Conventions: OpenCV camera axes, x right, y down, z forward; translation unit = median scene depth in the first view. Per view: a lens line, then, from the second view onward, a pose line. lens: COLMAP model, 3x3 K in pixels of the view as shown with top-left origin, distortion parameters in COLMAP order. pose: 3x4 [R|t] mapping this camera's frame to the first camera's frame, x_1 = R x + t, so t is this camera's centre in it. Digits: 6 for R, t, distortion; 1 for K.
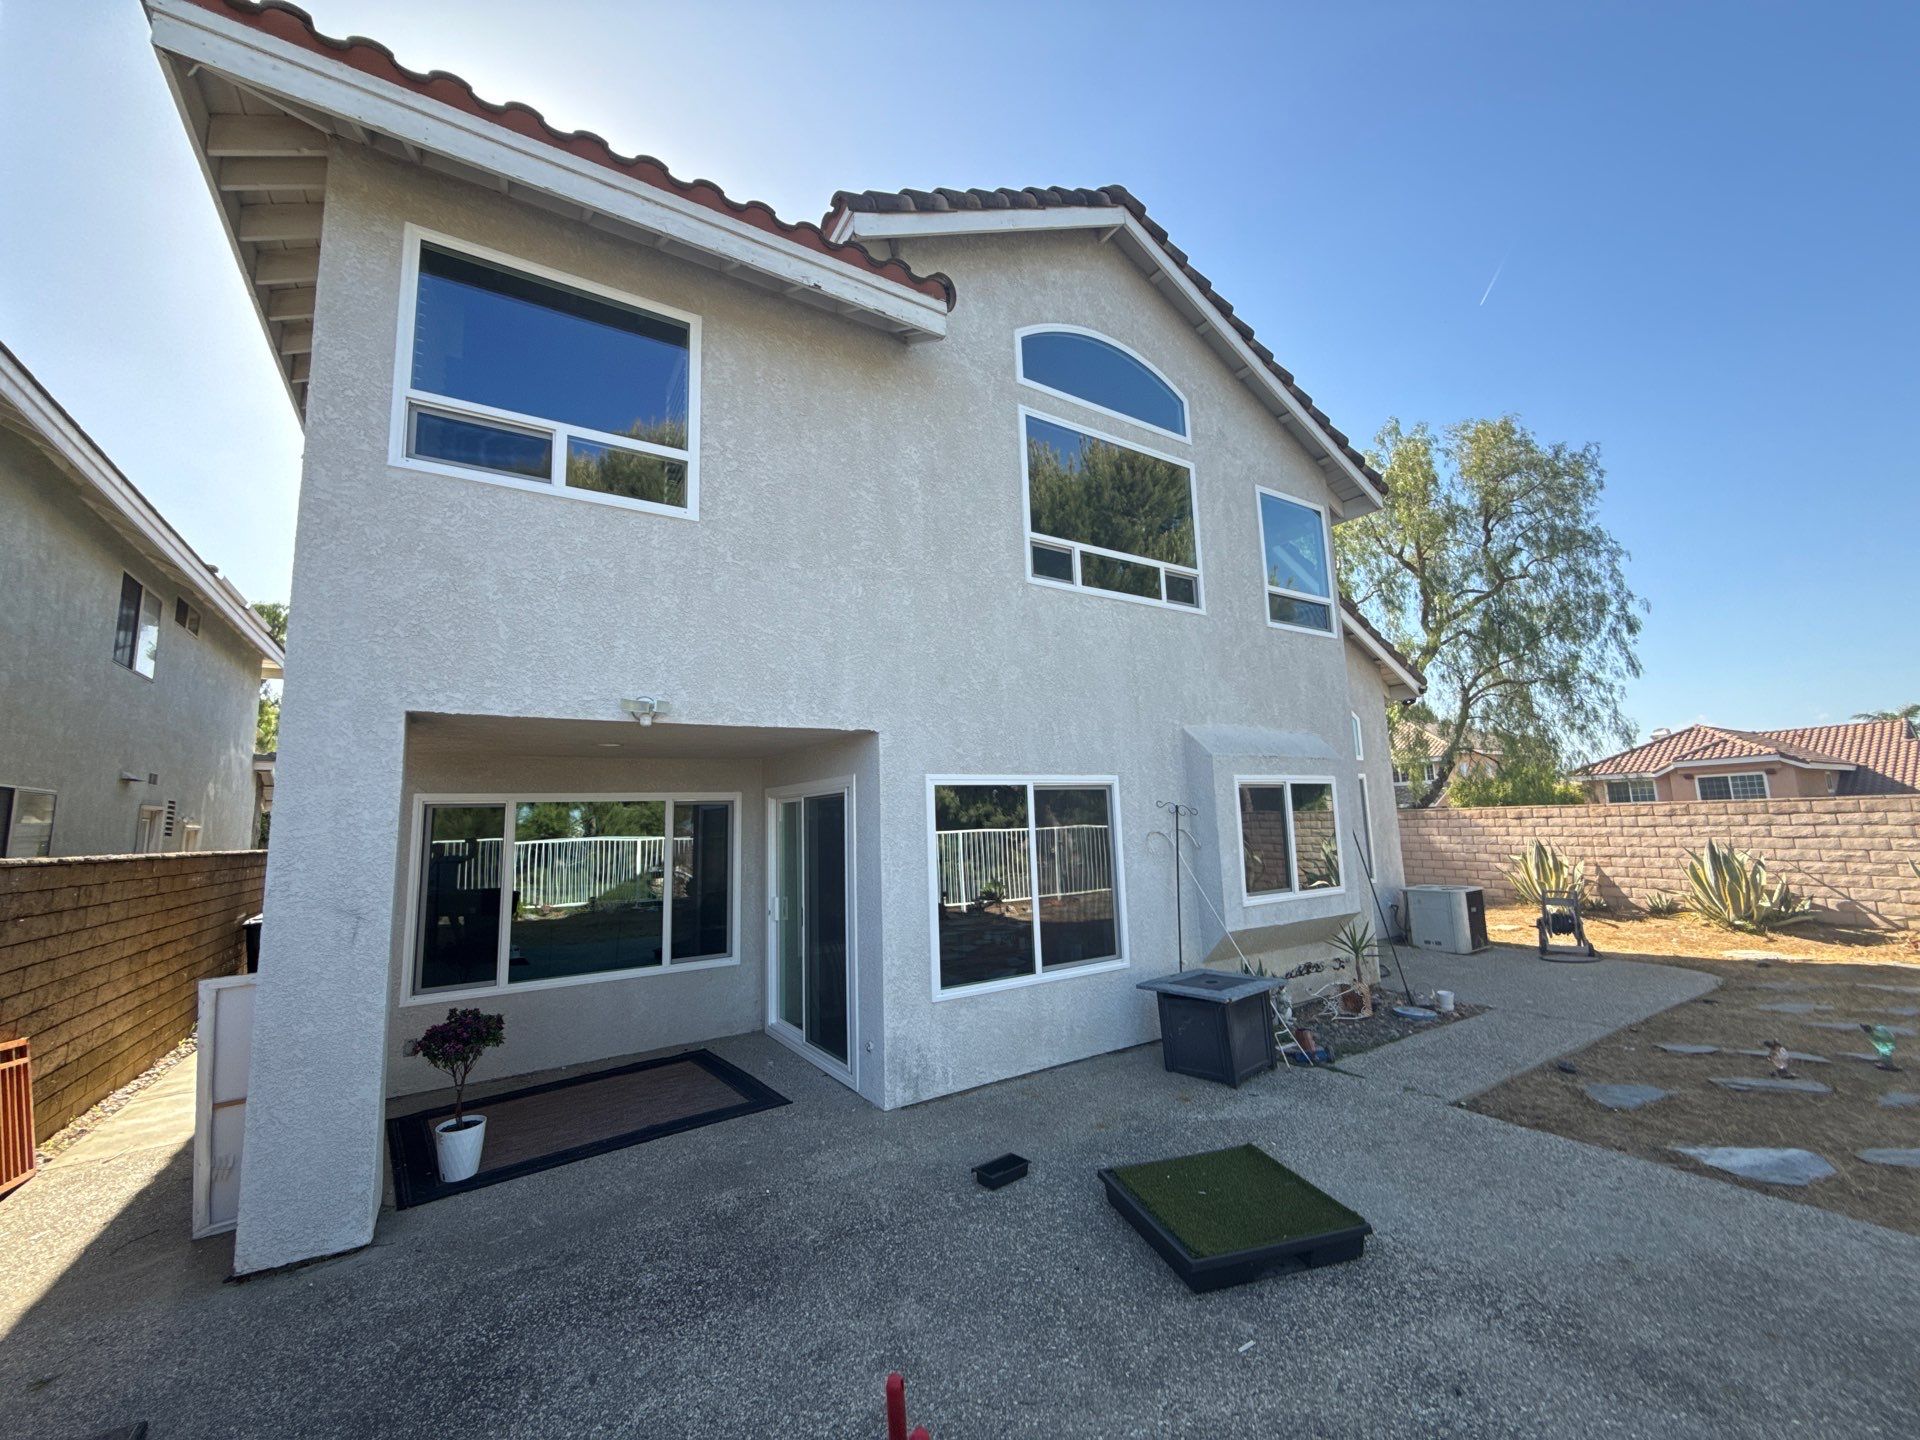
lens RADIAL K [[751.4, 0, 956.2], [0, 751.4, 719.6], [0, 0, 1]] dist [0.001943, -0.000352]
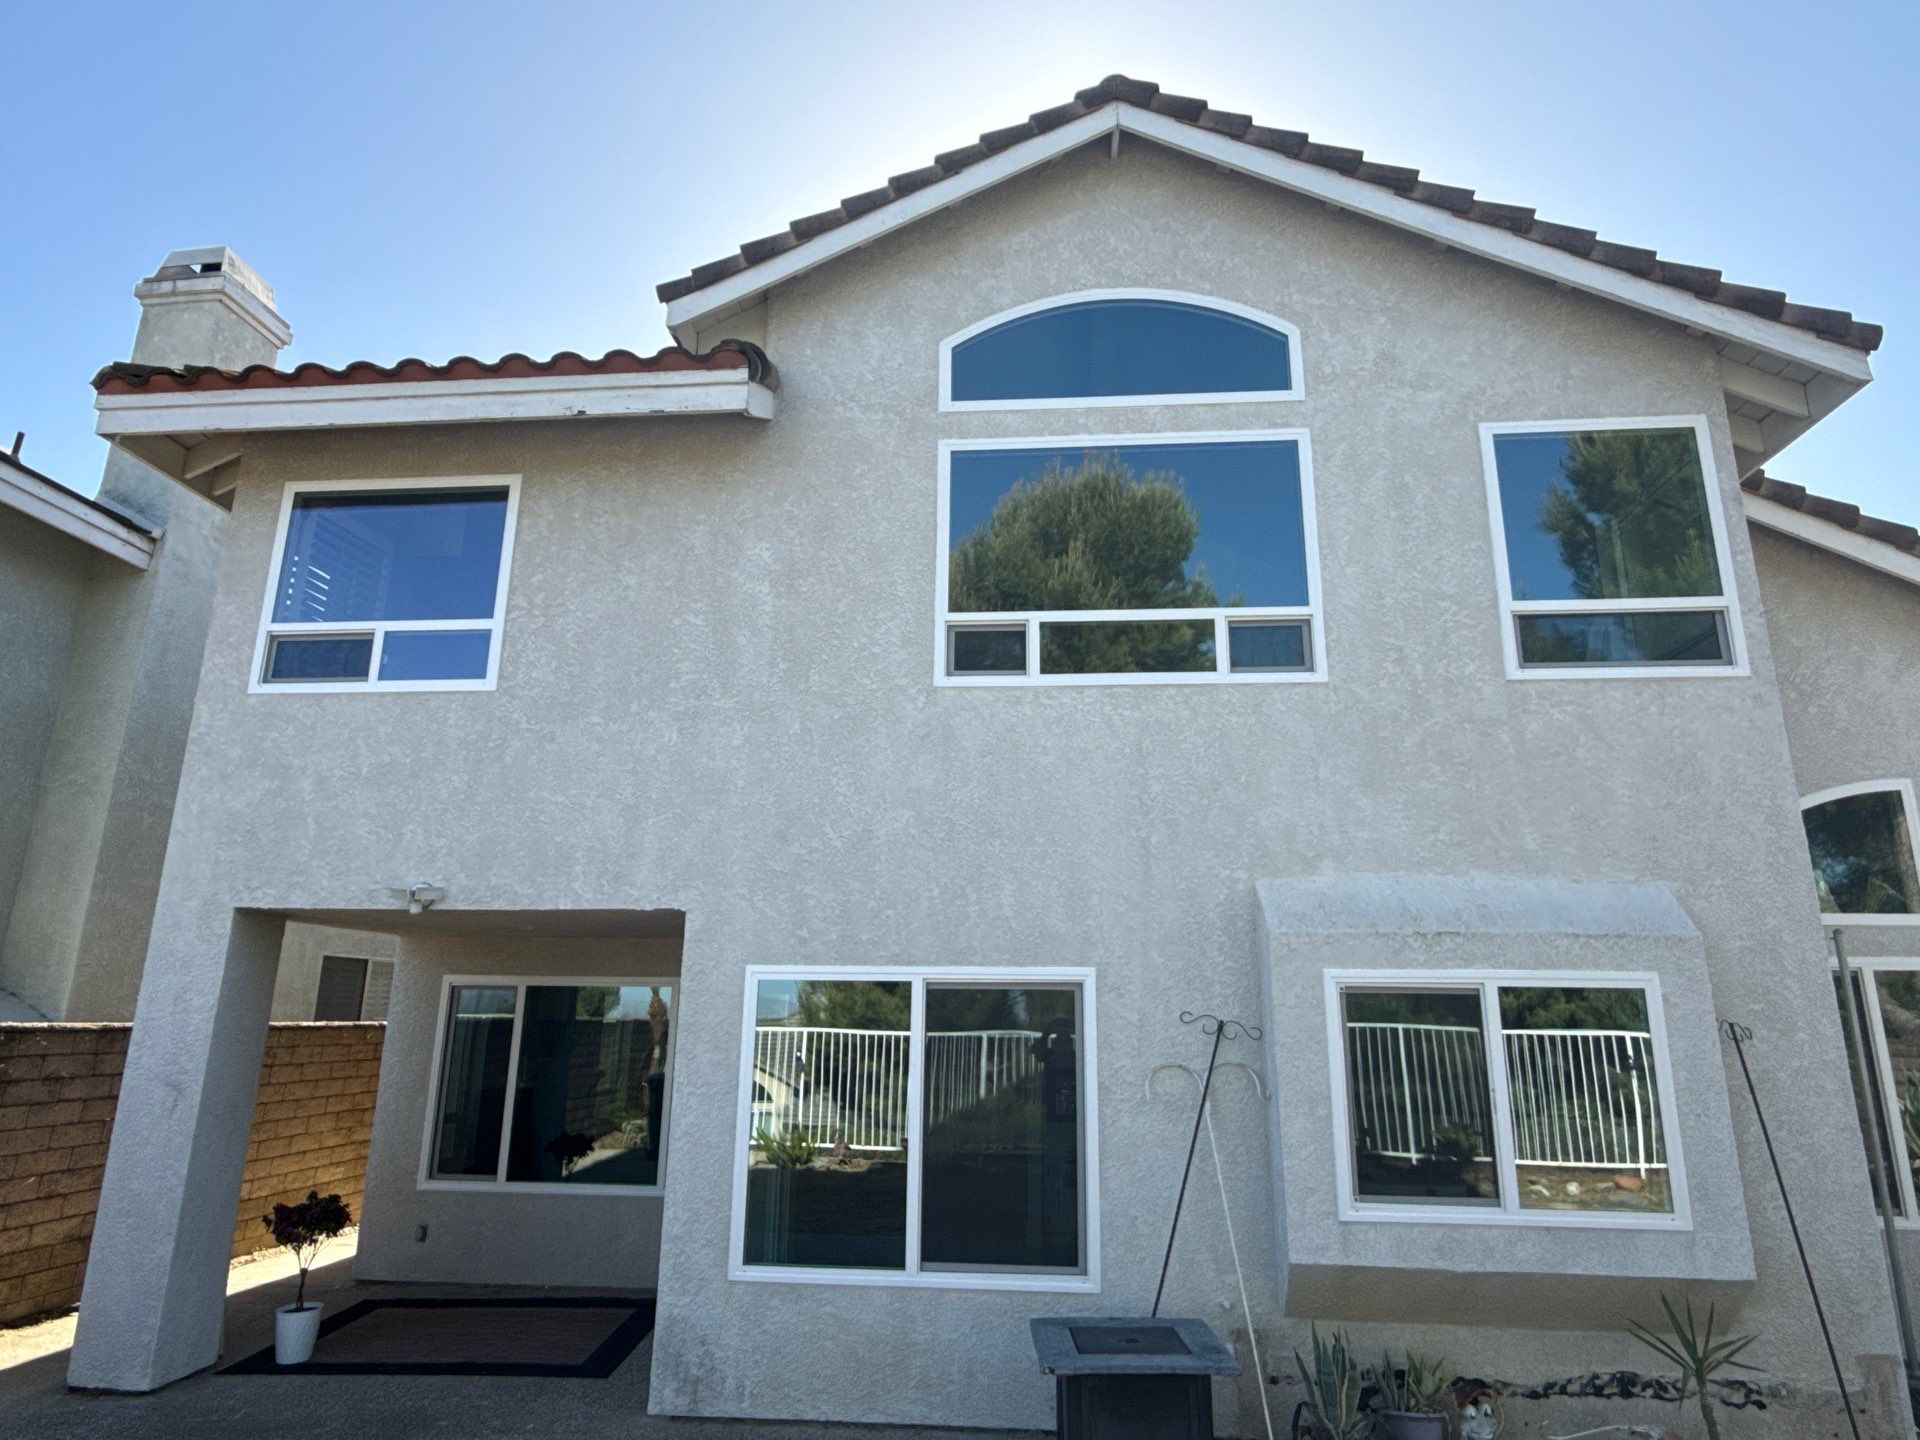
lens RADIAL K [[1094.8, 0, 961.1], [0, 1094.8, 731.9], [0, 0, 1]] dist [0.000534, 0.001796]
pose [[0.795508, -0.110101, -0.595856, 0.814106], [0.045137, 0.991389, -0.122927, -0.015143], [0.604259, 0.070894, 0.793628, 0.234180]]
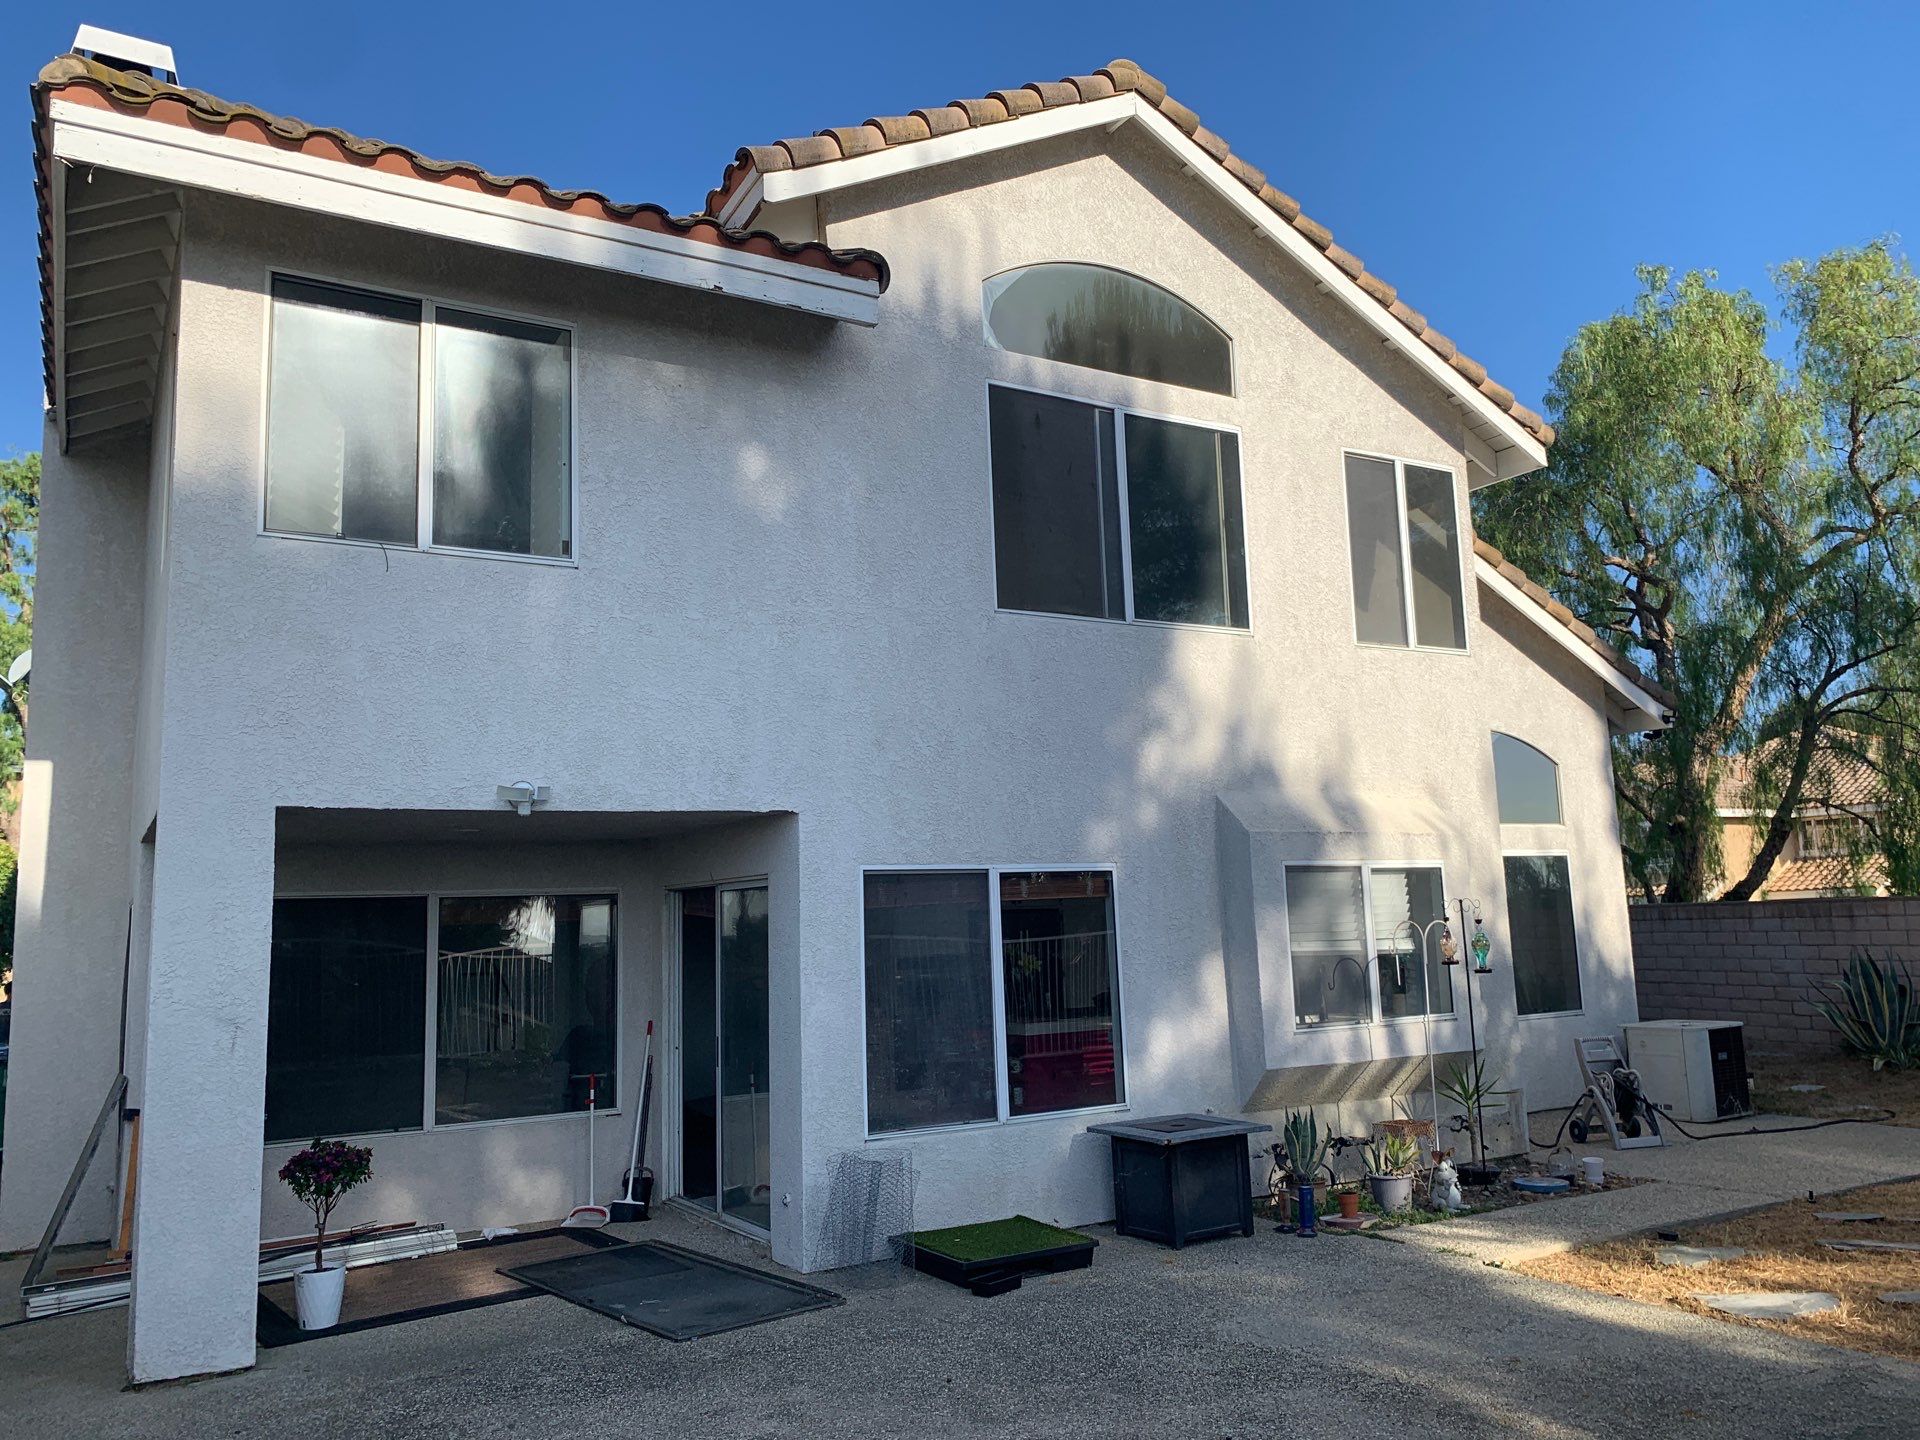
lens RADIAL K [[1431.5, 0, 971.9], [0, 1431.5, 713.6], [0, 0, 1]] dist [0.119723, -0.243102]
pose [[0.999670, -0.007123, -0.024662, 0.121678], [0.006863, 0.999920, -0.010606, -0.071391], [0.024736, 0.010434, 0.999640, -0.544933]]
